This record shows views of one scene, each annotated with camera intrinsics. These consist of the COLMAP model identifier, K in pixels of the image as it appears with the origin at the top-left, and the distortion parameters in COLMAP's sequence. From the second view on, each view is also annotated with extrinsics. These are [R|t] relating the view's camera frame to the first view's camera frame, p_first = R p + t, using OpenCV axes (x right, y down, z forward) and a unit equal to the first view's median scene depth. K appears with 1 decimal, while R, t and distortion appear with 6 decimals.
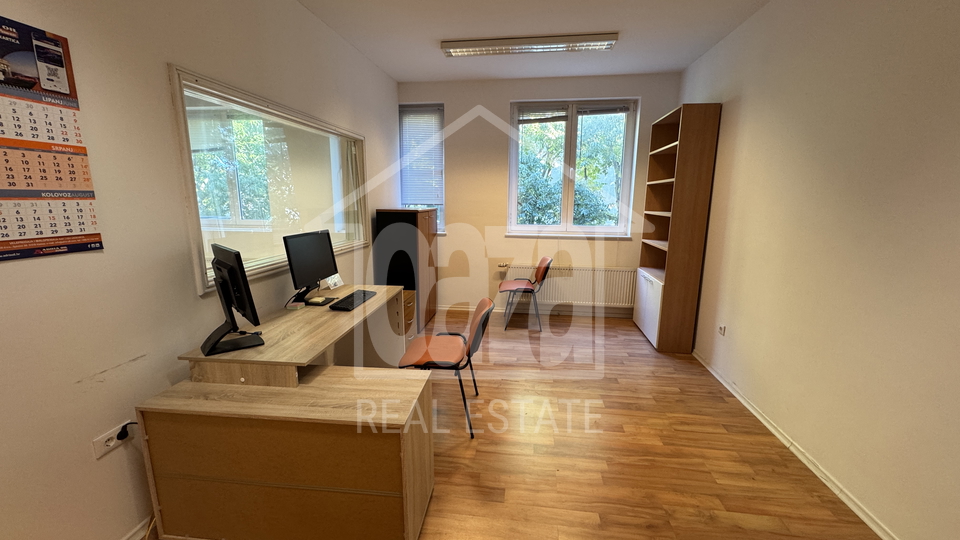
lens RADIAL K [[382.7, 0, 480.5], [0, 382.7, 267.6], [0, 0, 1]] dist [-0.000995, -0.000206]
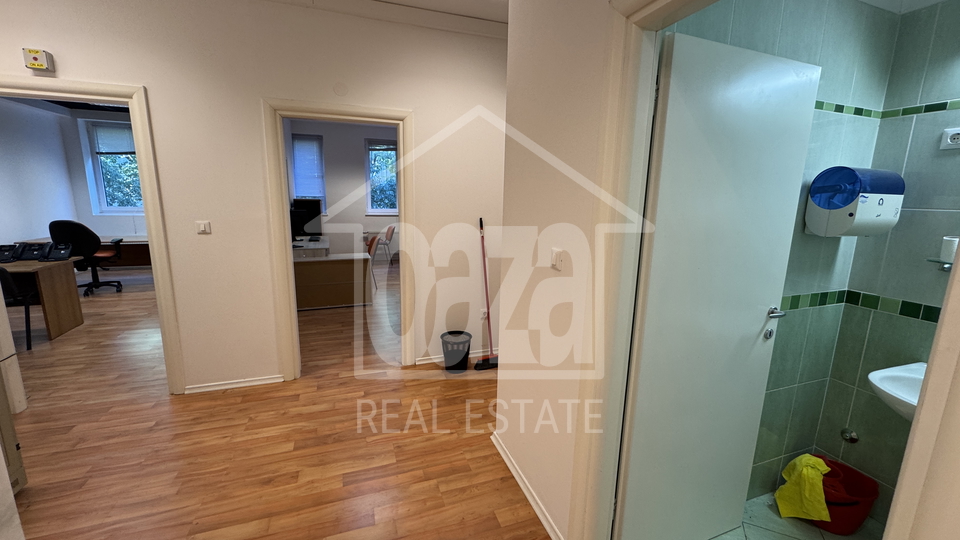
lens RADIAL K [[382.7, 0, 480.5], [0, 382.7, 267.6], [0, 0, 1]] dist [-0.000995, -0.000206]
pose [[0.891457, -0.071703, 0.447395, -0.265334], [0.065693, 0.997420, 0.028957, 0.138624], [-0.448317, 0.003577, 0.893868, -0.783457]]
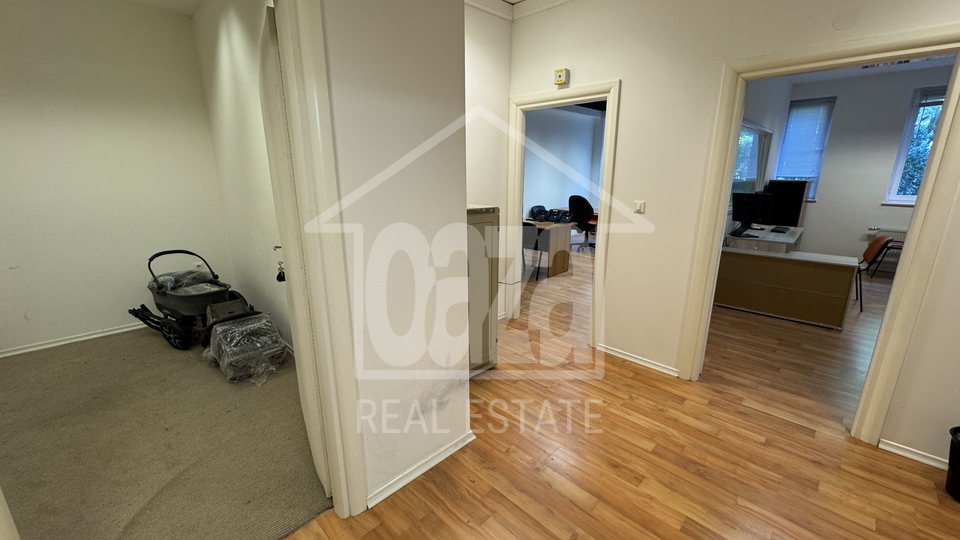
lens RADIAL K [[382.7, 0, 480.5], [0, 382.7, 267.6], [0, 0, 1]] dist [-0.000995, -0.000206]
pose [[0.795104, 0.145200, -0.588835, -0.204184], [-0.106265, 0.989251, 0.100449, 0.128925], [0.597091, -0.017295, 0.801987, -0.722583]]
